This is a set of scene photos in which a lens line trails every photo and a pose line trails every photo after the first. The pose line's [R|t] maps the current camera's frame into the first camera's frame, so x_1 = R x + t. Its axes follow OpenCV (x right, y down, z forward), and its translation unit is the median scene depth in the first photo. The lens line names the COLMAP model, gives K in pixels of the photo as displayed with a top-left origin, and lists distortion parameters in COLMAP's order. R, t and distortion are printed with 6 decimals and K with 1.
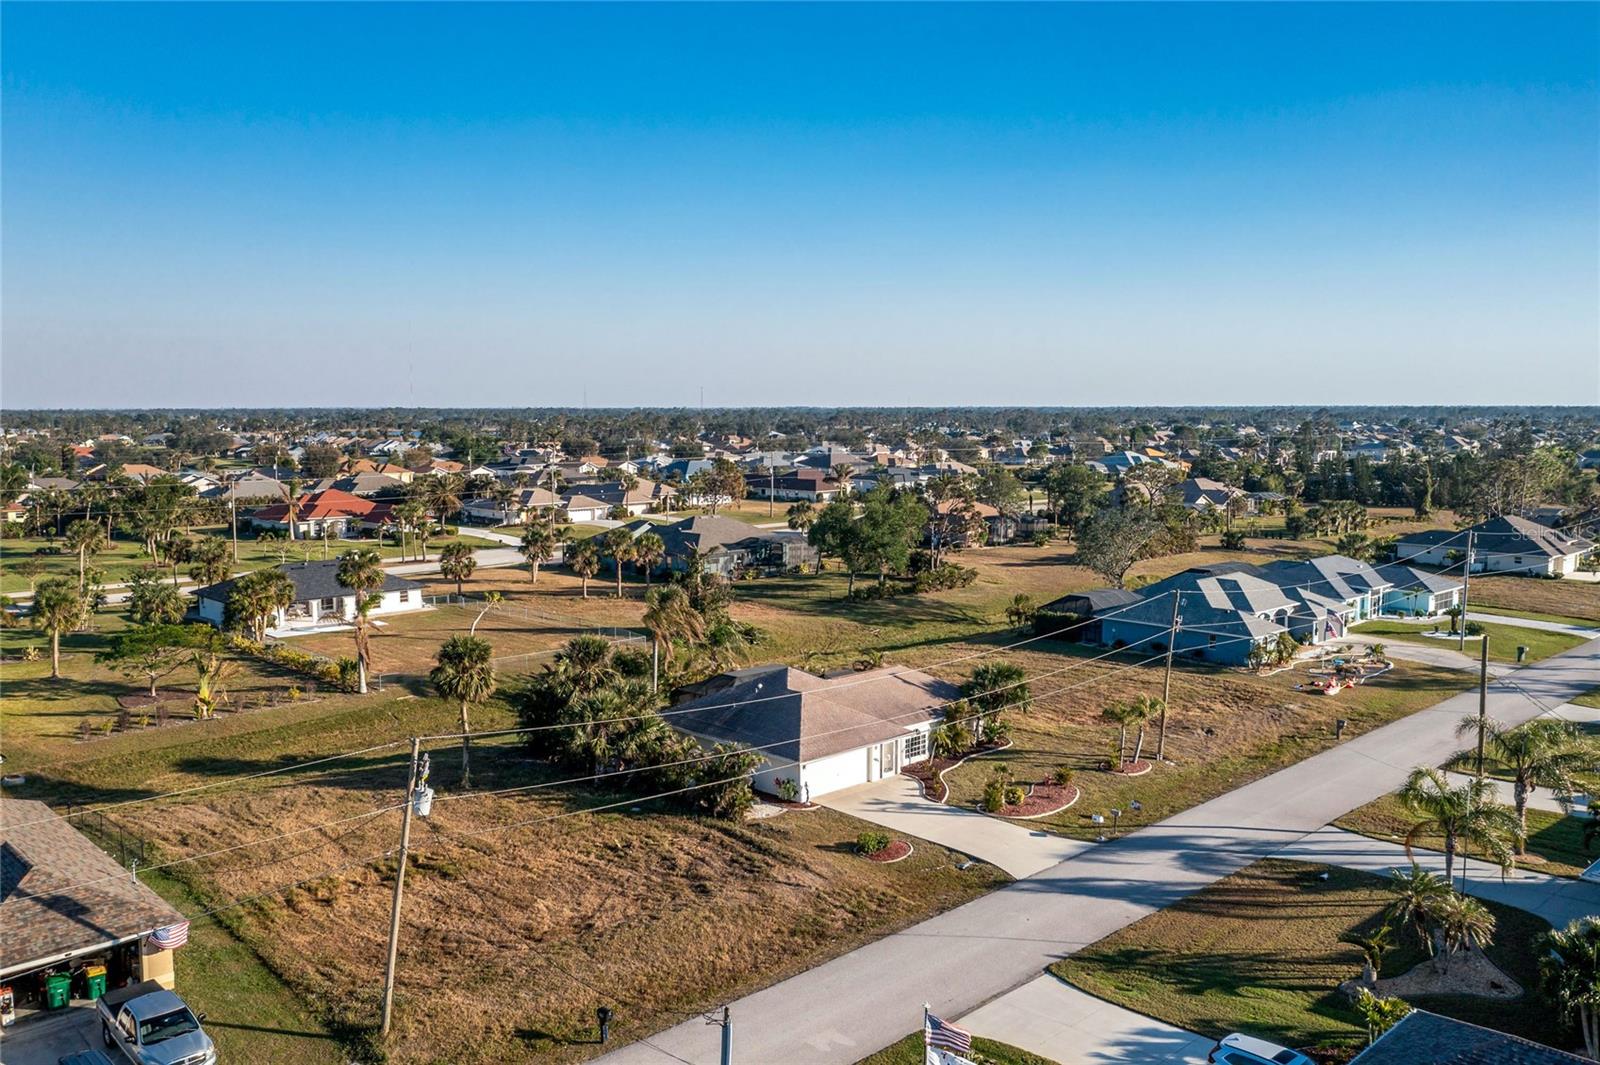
lens RADIAL K [[1297.2, 0, 800.0], [0, 1297.2, 532.5], [0, 0, 1]] dist [0.010704, 0.005833]
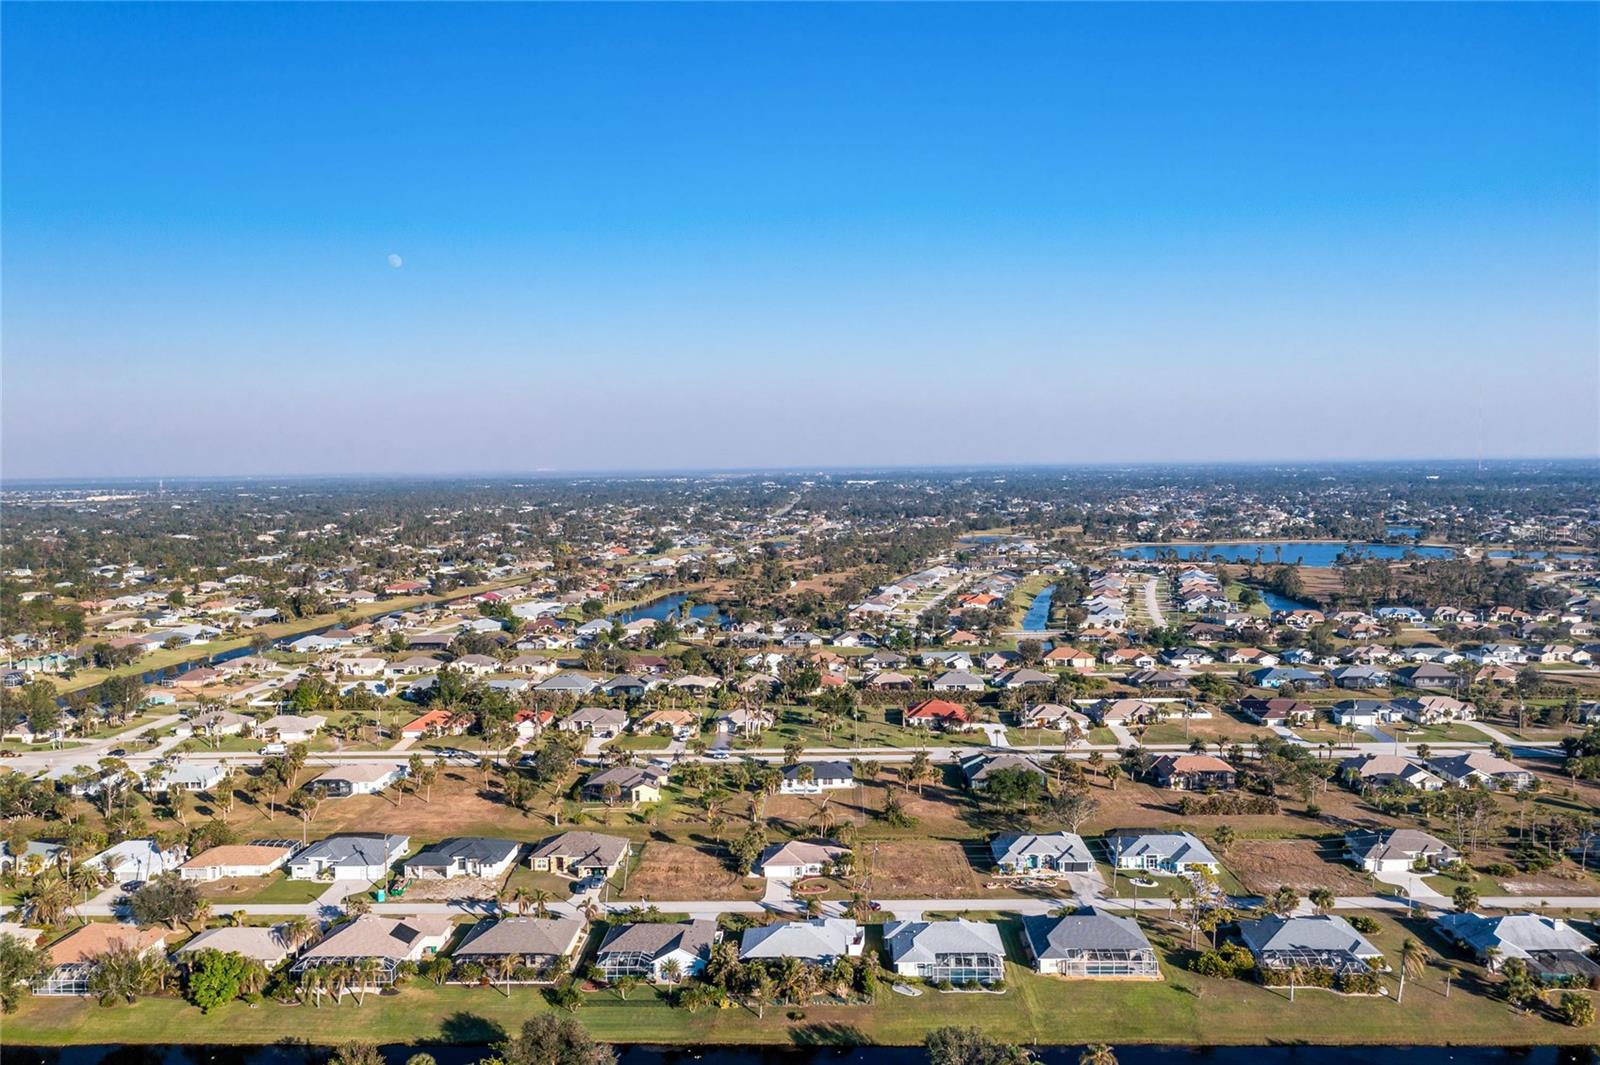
lens RADIAL K [[1297.2, 0, 800.0], [0, 1297.2, 532.5], [0, 0, 1]] dist [0.010704, 0.005833]
pose [[0.703349, 0.027220, -0.710323, 2.835566], [-0.058033, 0.998130, -0.019215, -0.759820], [0.708472, 0.054738, 0.703613, -1.738457]]
